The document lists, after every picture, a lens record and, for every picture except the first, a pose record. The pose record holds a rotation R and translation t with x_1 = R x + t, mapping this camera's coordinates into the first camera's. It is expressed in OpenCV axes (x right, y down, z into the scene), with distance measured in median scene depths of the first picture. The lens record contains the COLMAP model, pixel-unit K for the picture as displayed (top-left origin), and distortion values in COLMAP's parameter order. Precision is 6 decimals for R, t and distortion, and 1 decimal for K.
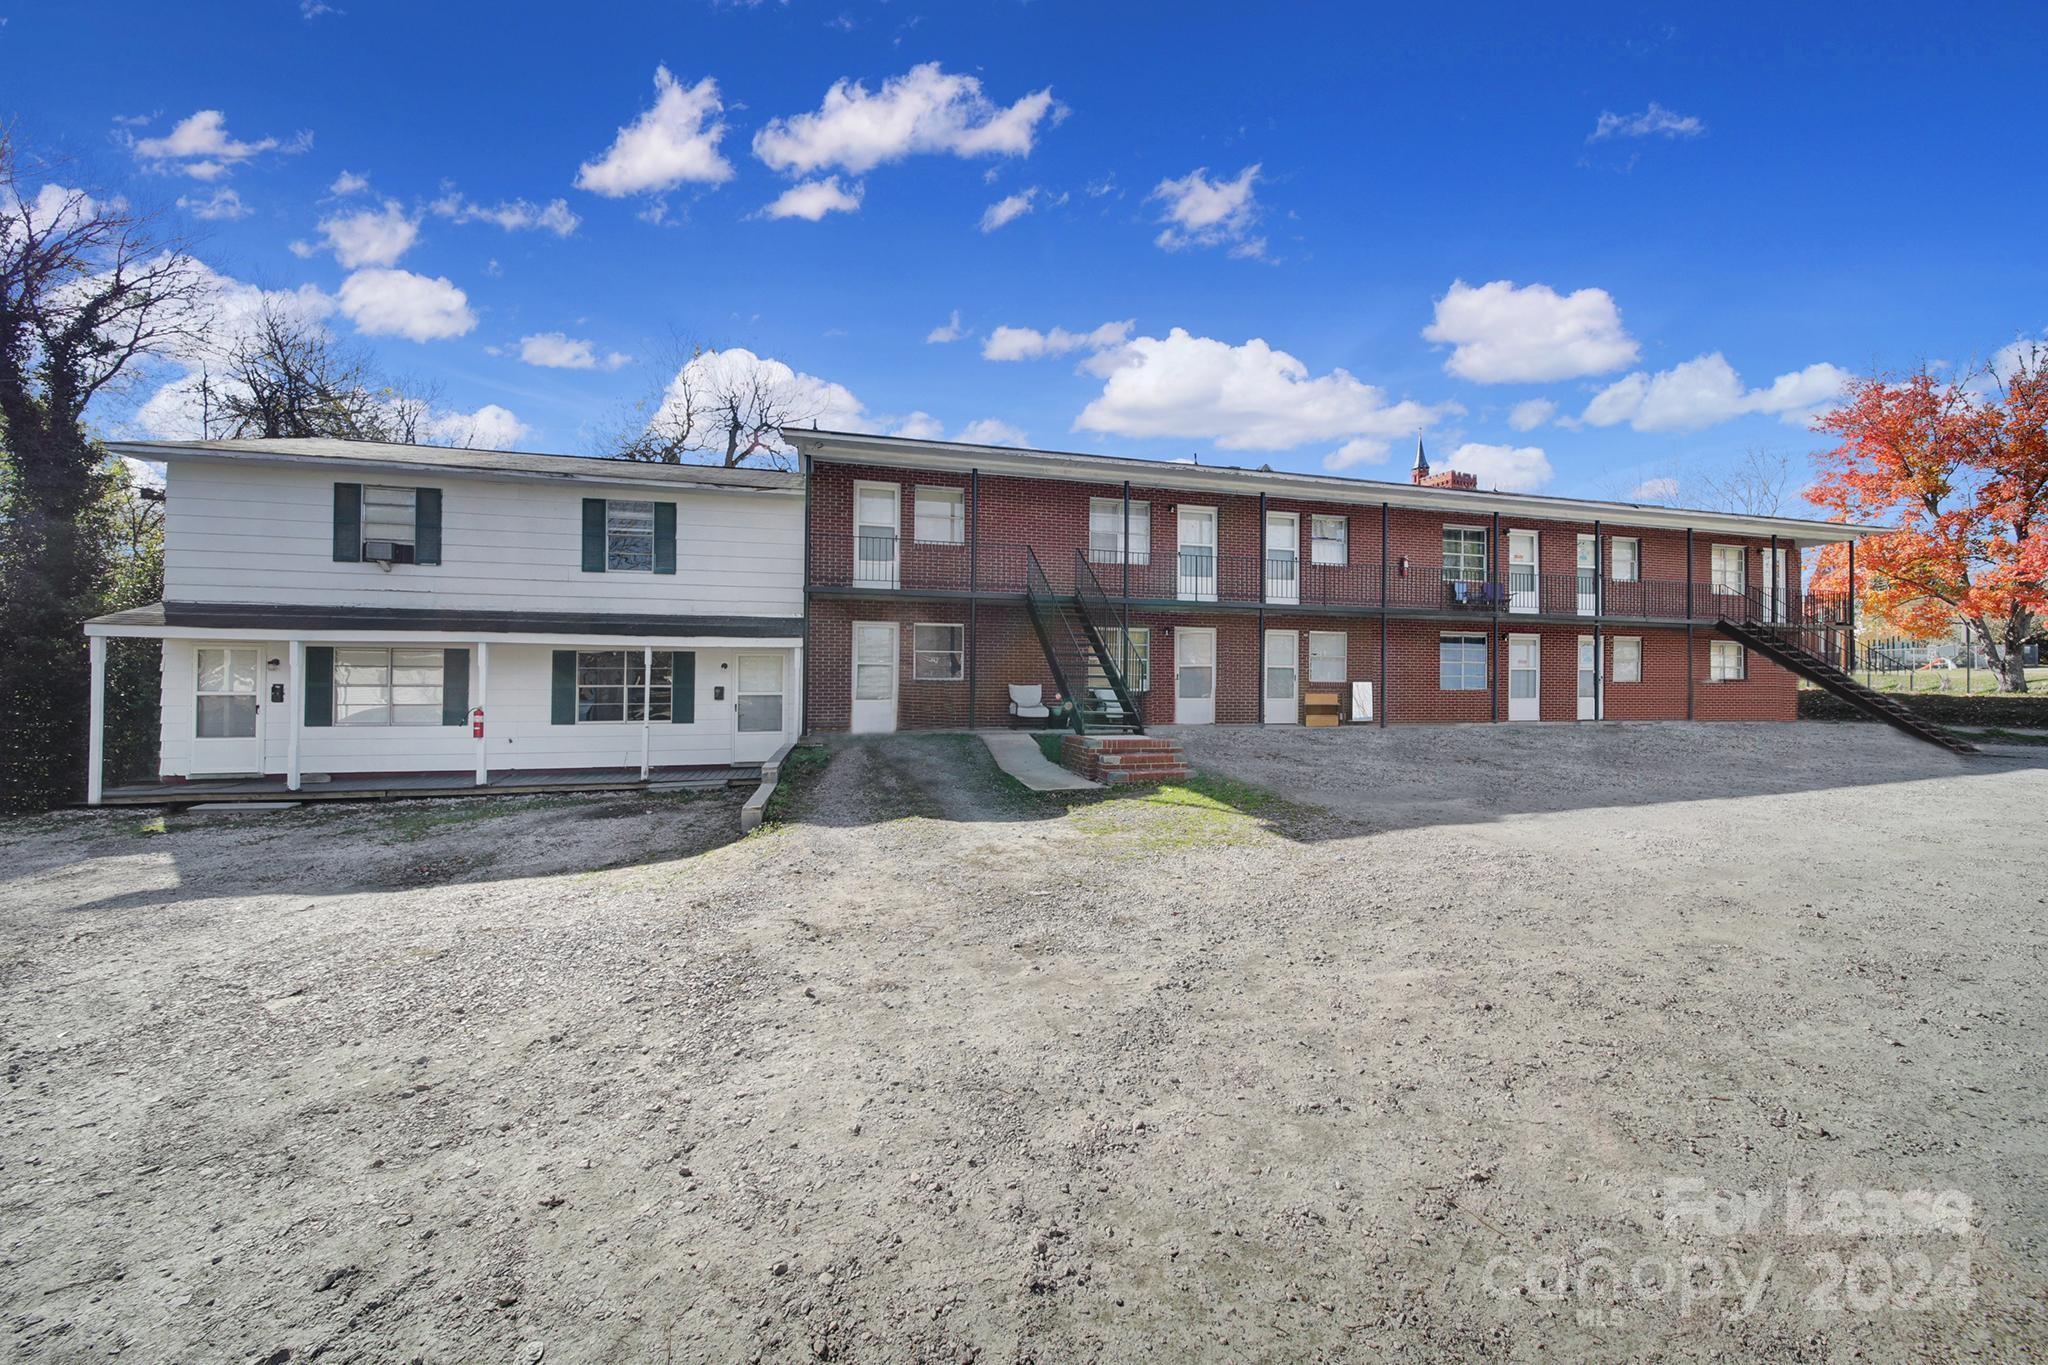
lens RADIAL K [[726.5, 0, 1023.5], [0, 726.5, 674.7], [0, 0, 1]] dist [0.000334, -0.002010]
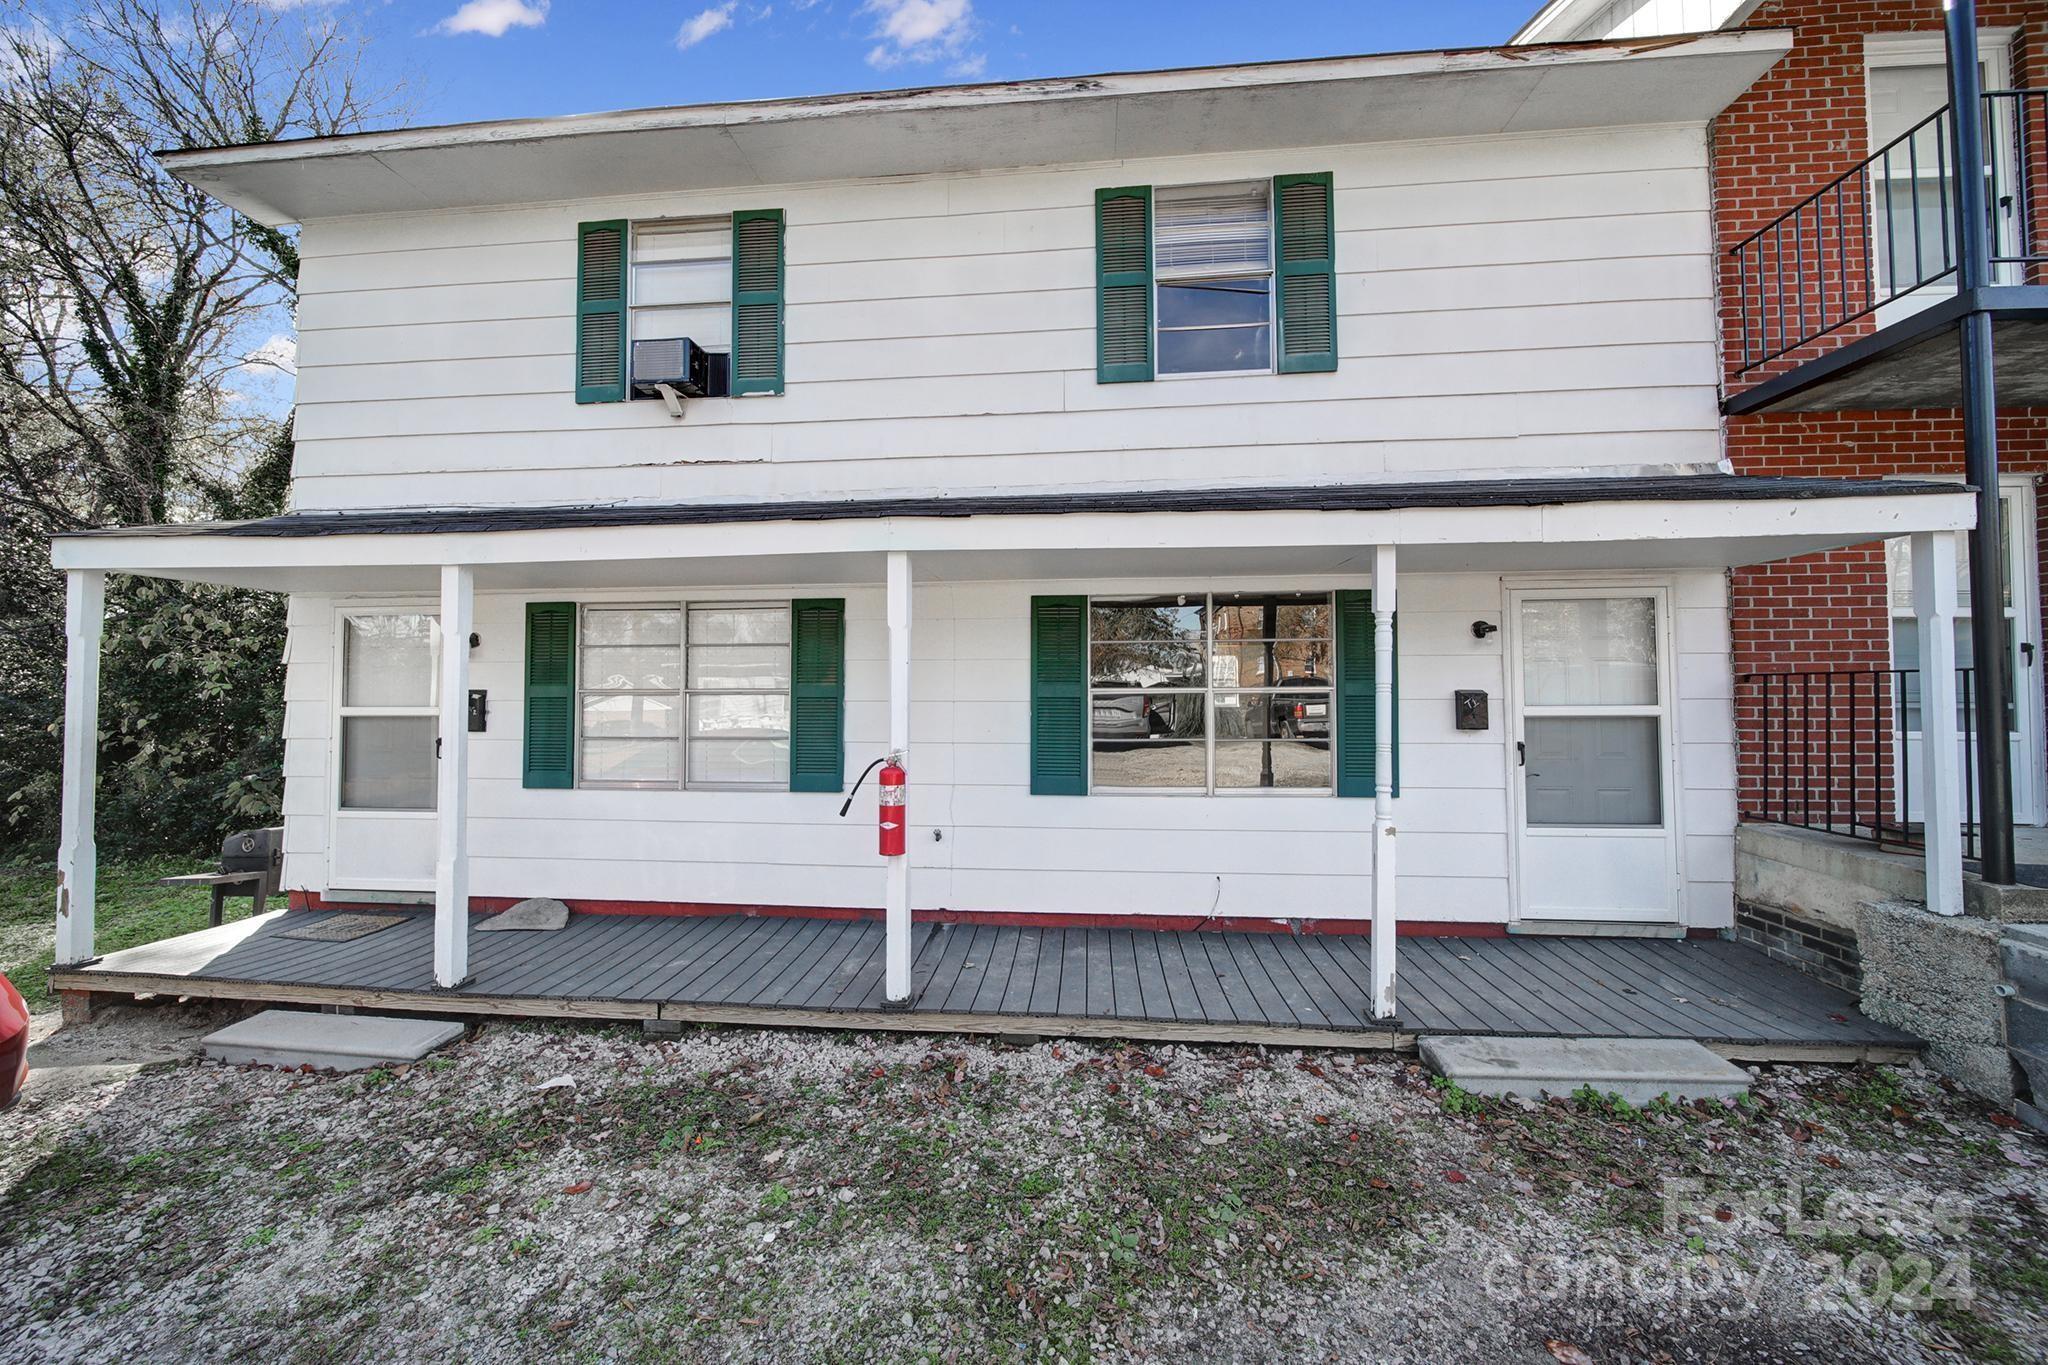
lens RADIAL K [[726.5, 0, 1023.5], [0, 726.5, 674.7], [0, 0, 1]] dist [0.000334, -0.002010]
pose [[0.942744, -0.016754, -0.333095, -0.500184], [0.010966, 0.999755, -0.019250, 0.013429], [0.333336, 0.014495, 0.942697, 0.610758]]
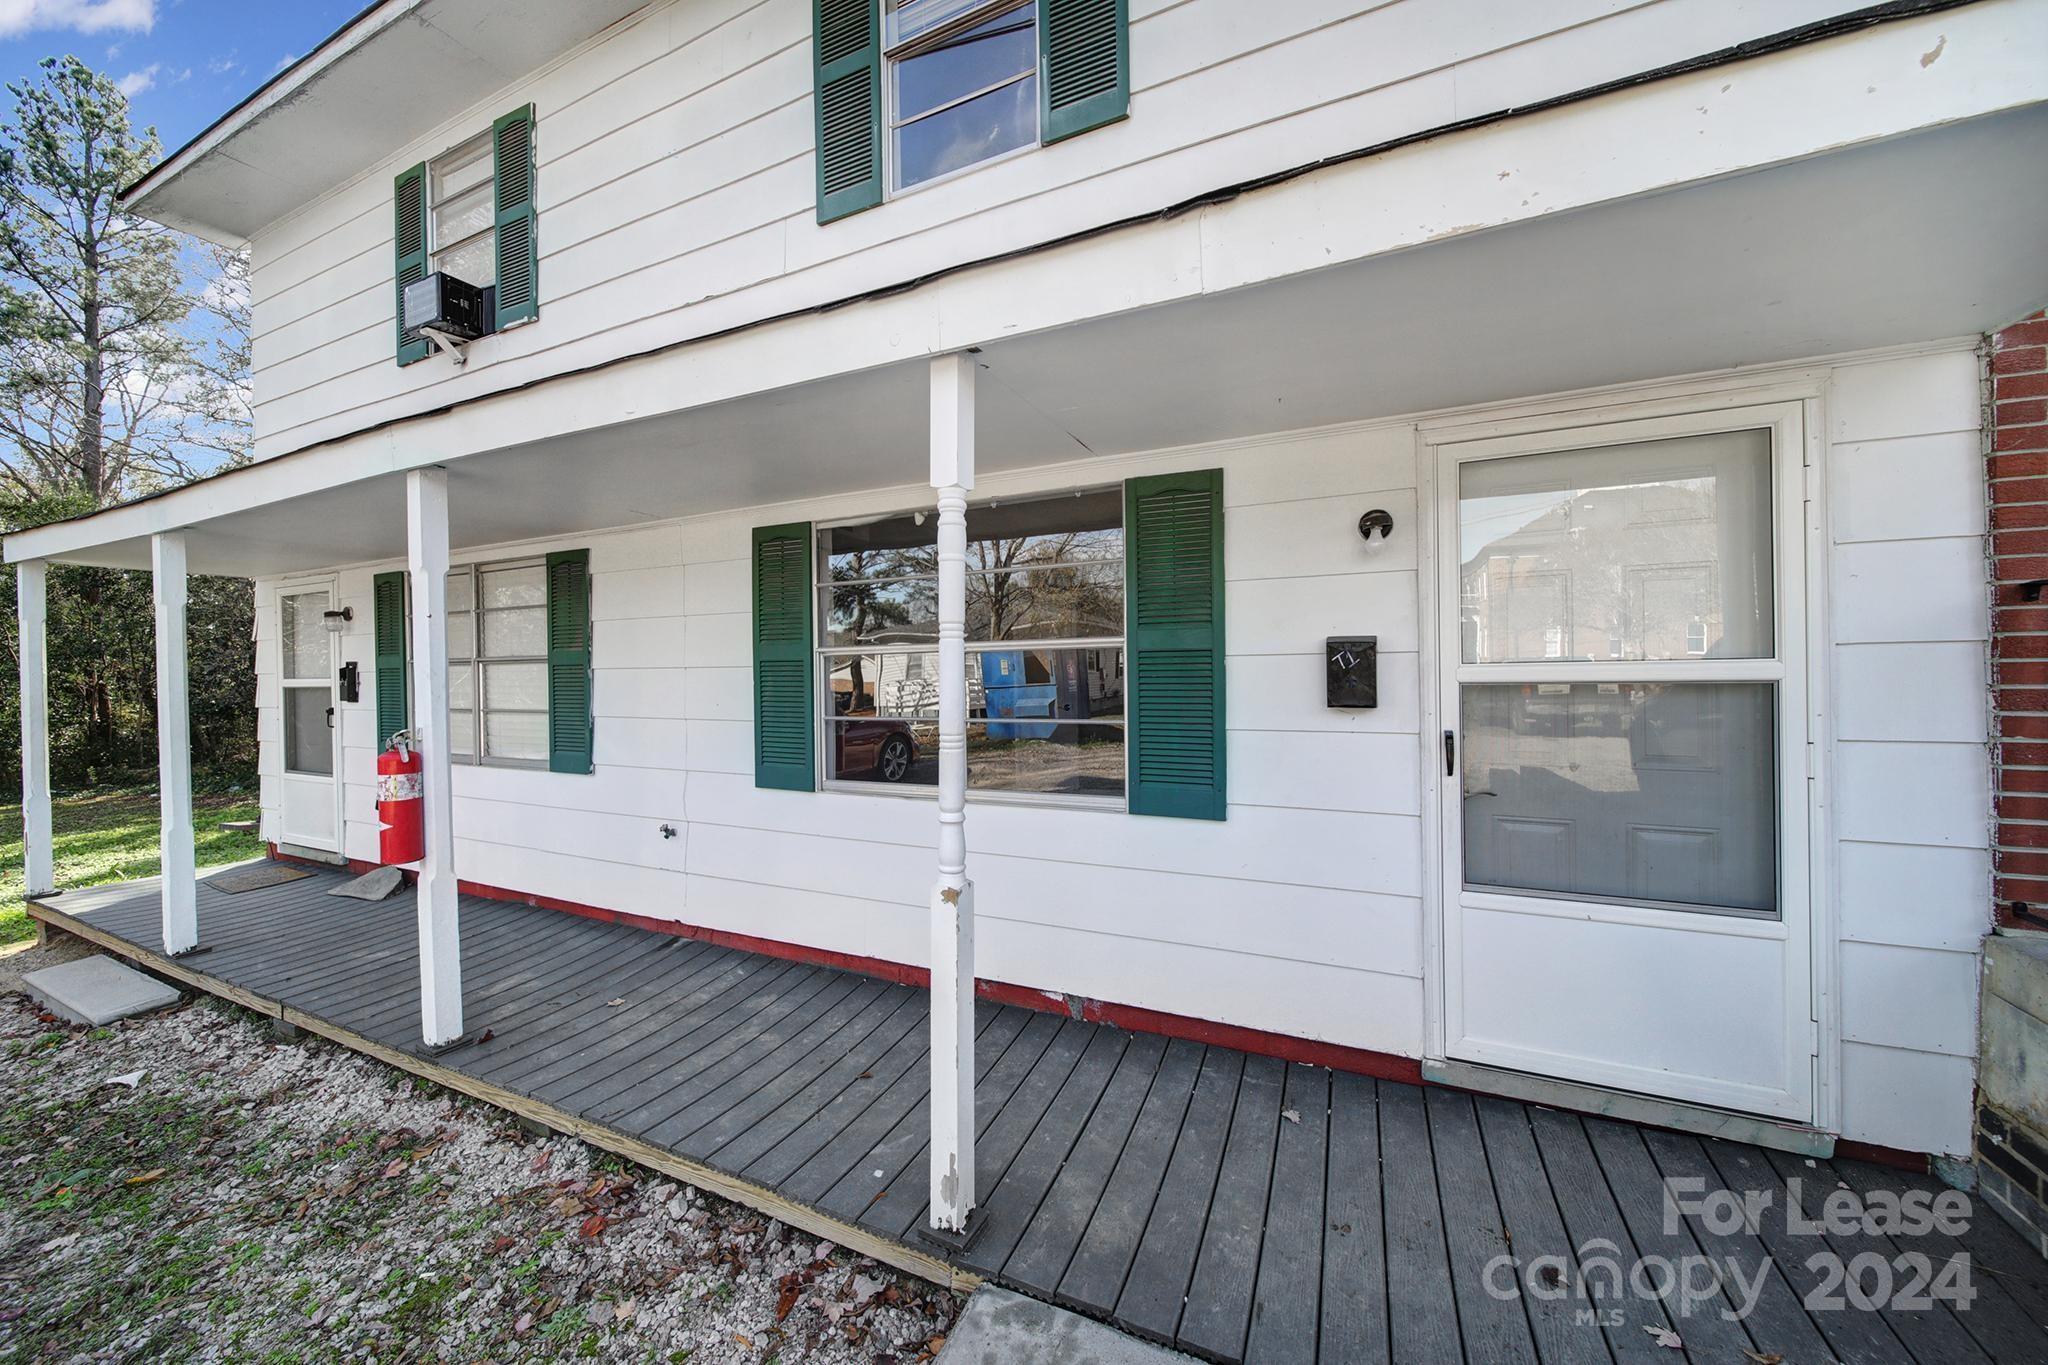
lens RADIAL K [[726.5, 0, 1023.5], [0, 726.5, 674.7], [0, 0, 1]] dist [0.000334, -0.002010]
pose [[0.778415, -0.010295, -0.627666, -0.365753], [0.024476, 0.999603, 0.013958, 0.021534], [0.627273, -0.026228, 0.778358, 0.798881]]
